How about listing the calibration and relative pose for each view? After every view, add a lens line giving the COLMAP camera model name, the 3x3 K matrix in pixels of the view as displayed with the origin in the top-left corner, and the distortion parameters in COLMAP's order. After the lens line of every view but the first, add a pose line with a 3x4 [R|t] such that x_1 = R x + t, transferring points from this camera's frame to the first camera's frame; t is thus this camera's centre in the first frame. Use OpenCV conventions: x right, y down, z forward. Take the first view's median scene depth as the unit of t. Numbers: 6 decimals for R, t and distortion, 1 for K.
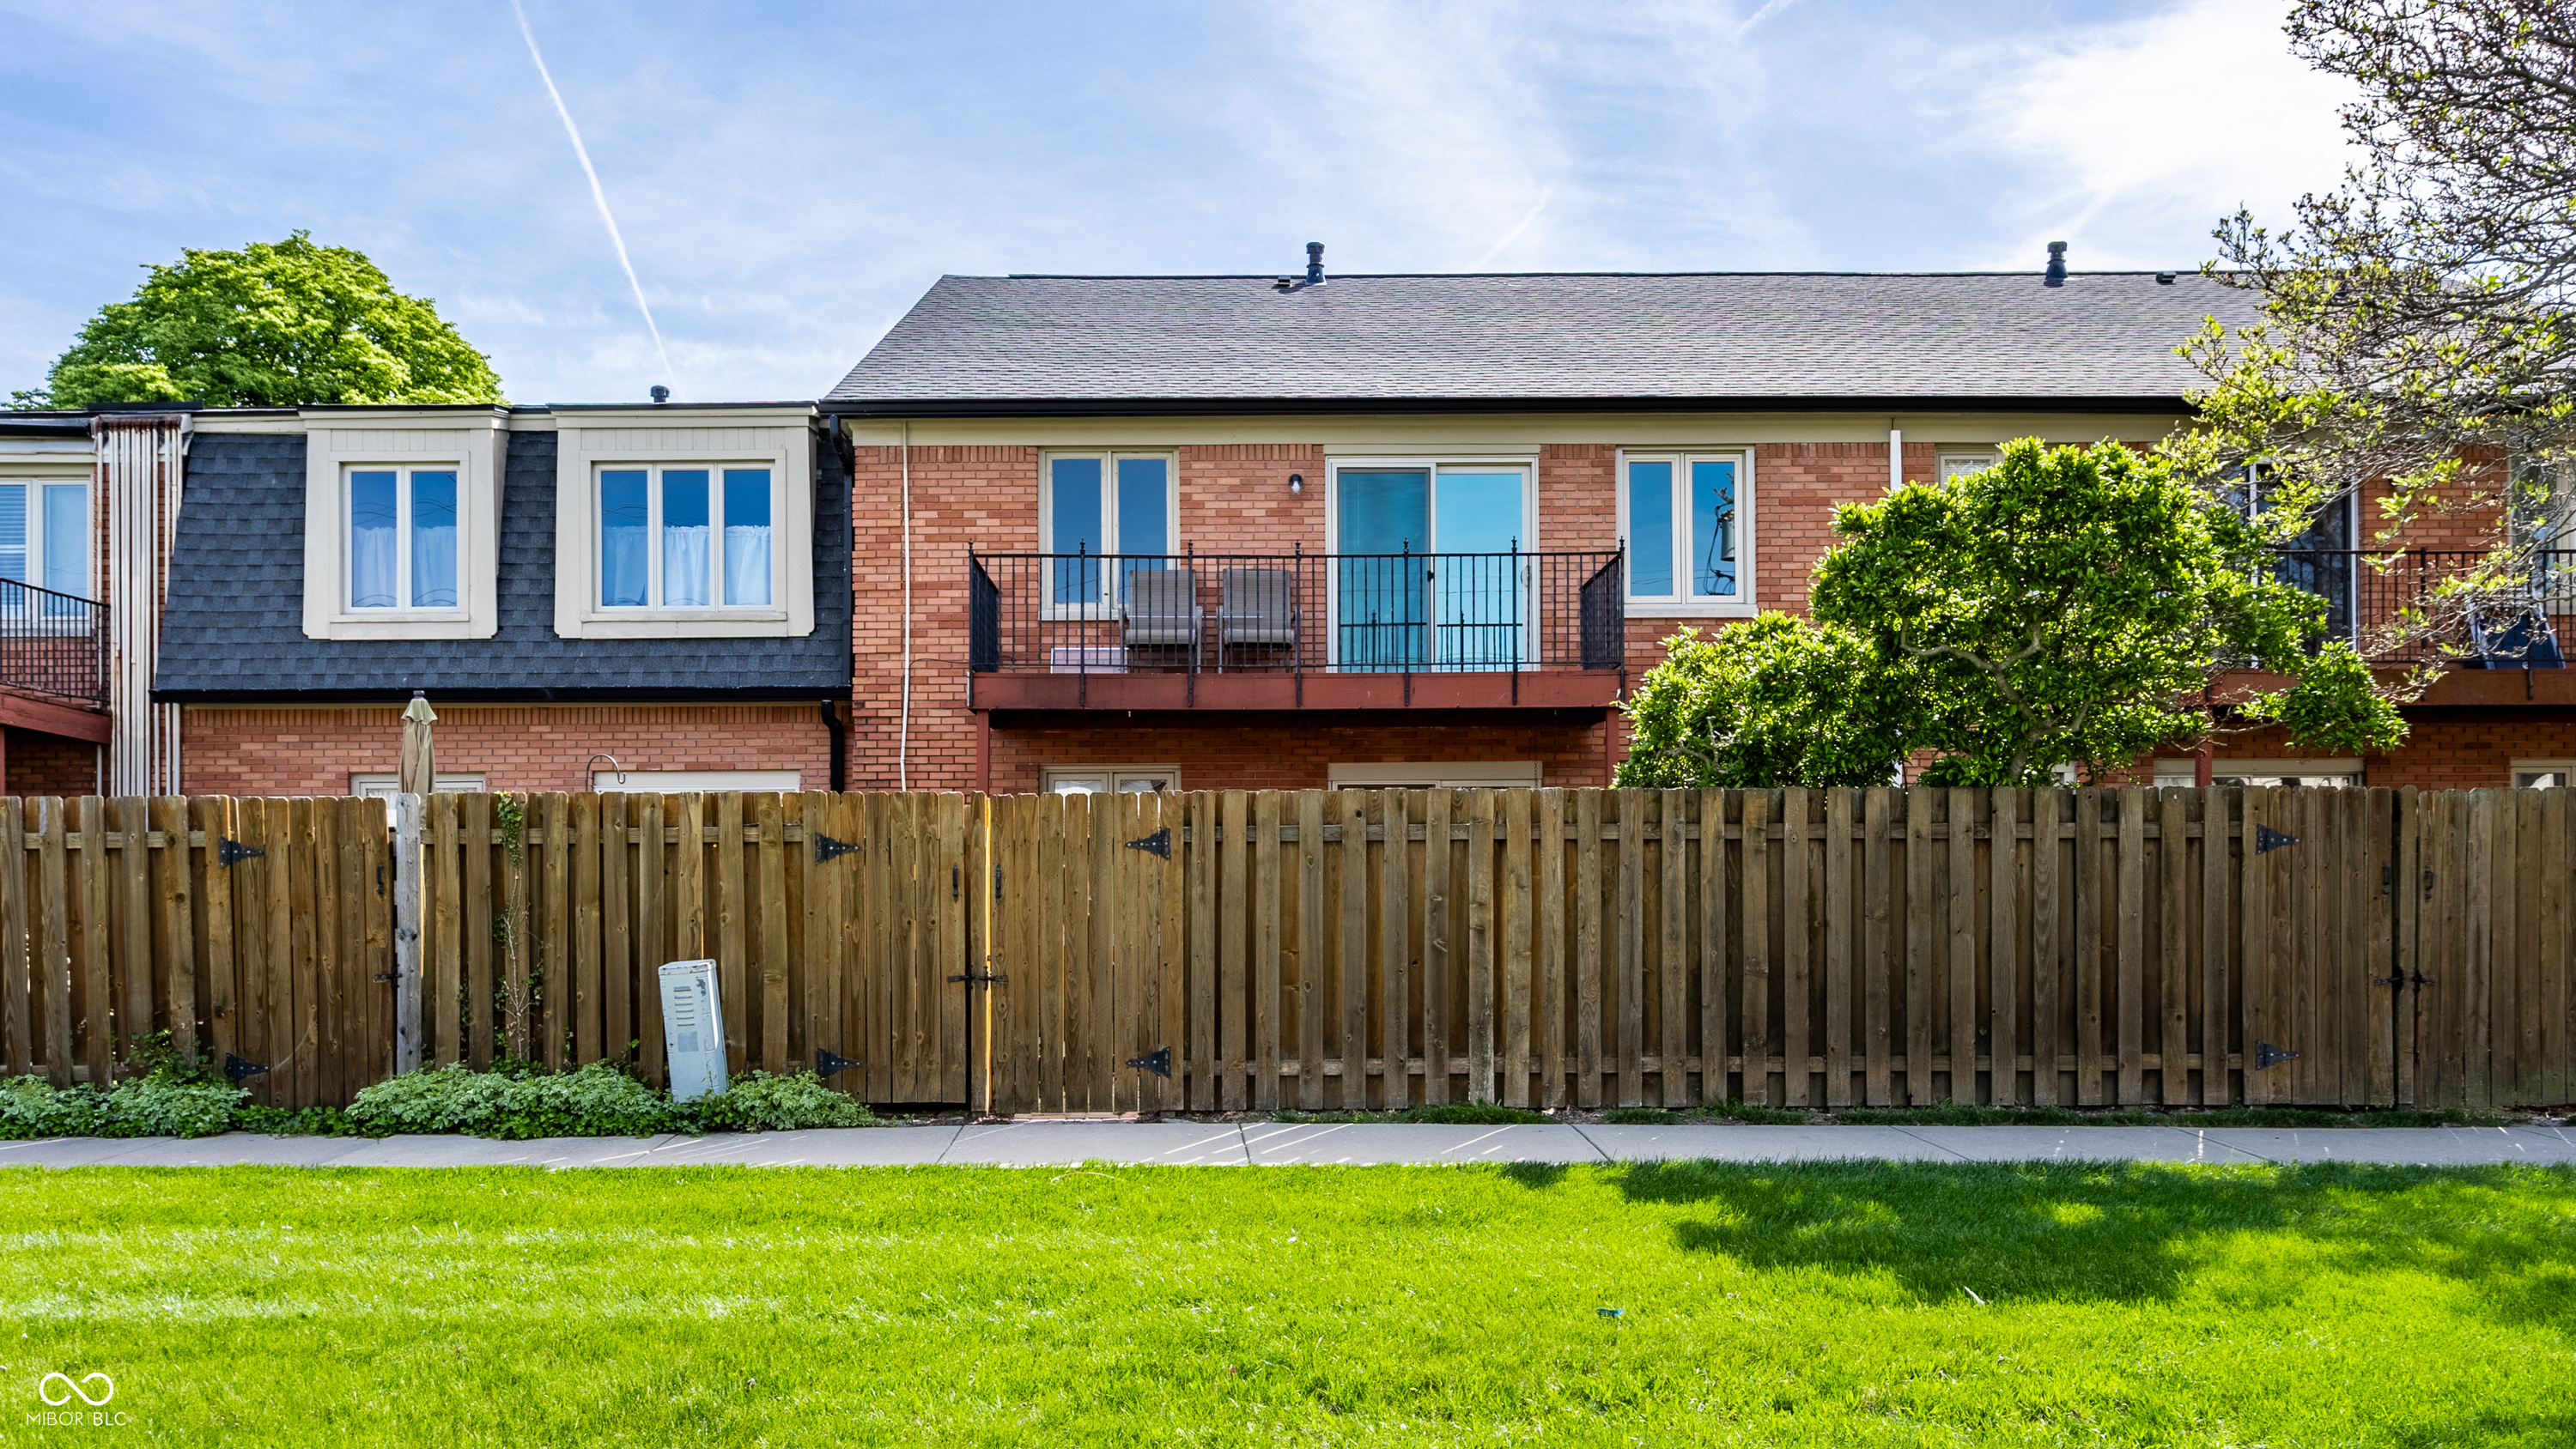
lens RADIAL K [[1873.8, 0, 1288.2], [0, 1873.8, 724.5], [0, 0, 1]] dist [-0.003078, 0.002010]
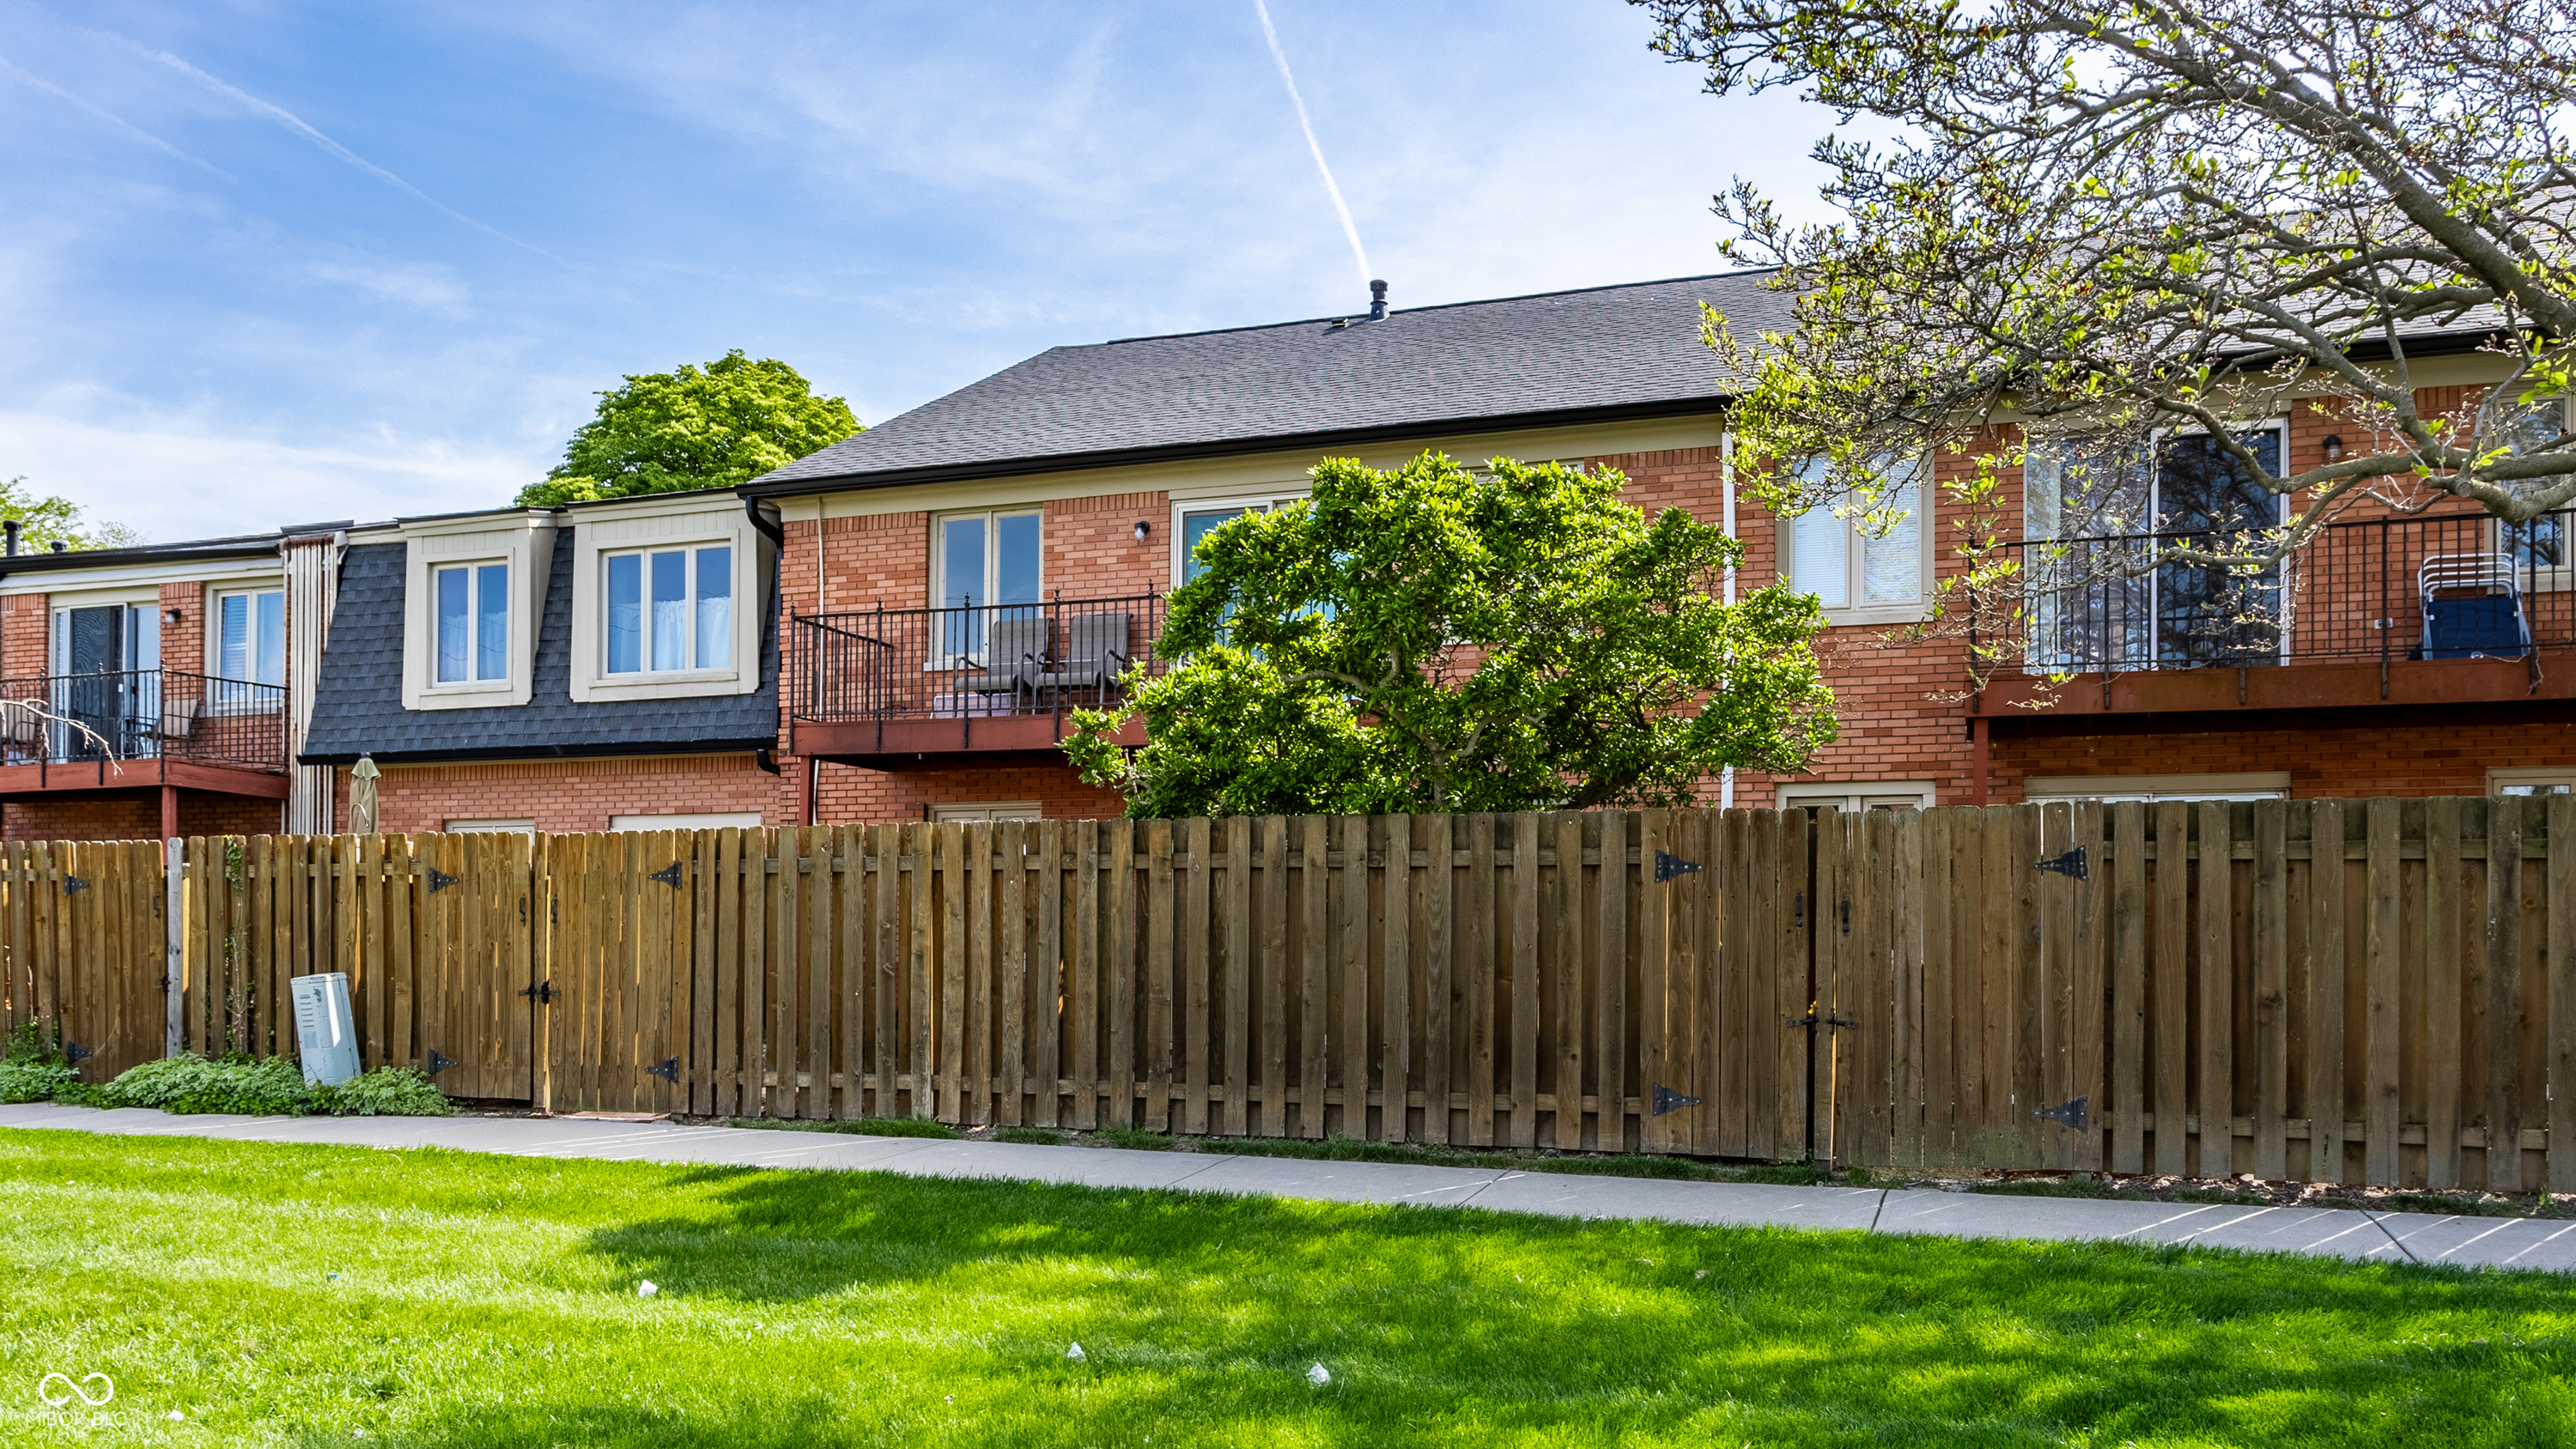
lens RADIAL K [[1901.7, 0, 1286.9], [0, 1901.7, 725.5], [0, 0, 1]] dist [-0.000525, -0.006549]
pose [[0.941214, -0.030046, -0.336472, 0.664453], [0.024113, 0.999472, -0.021797, 0.007527], [0.336950, 0.012403, 0.941441, 0.049817]]
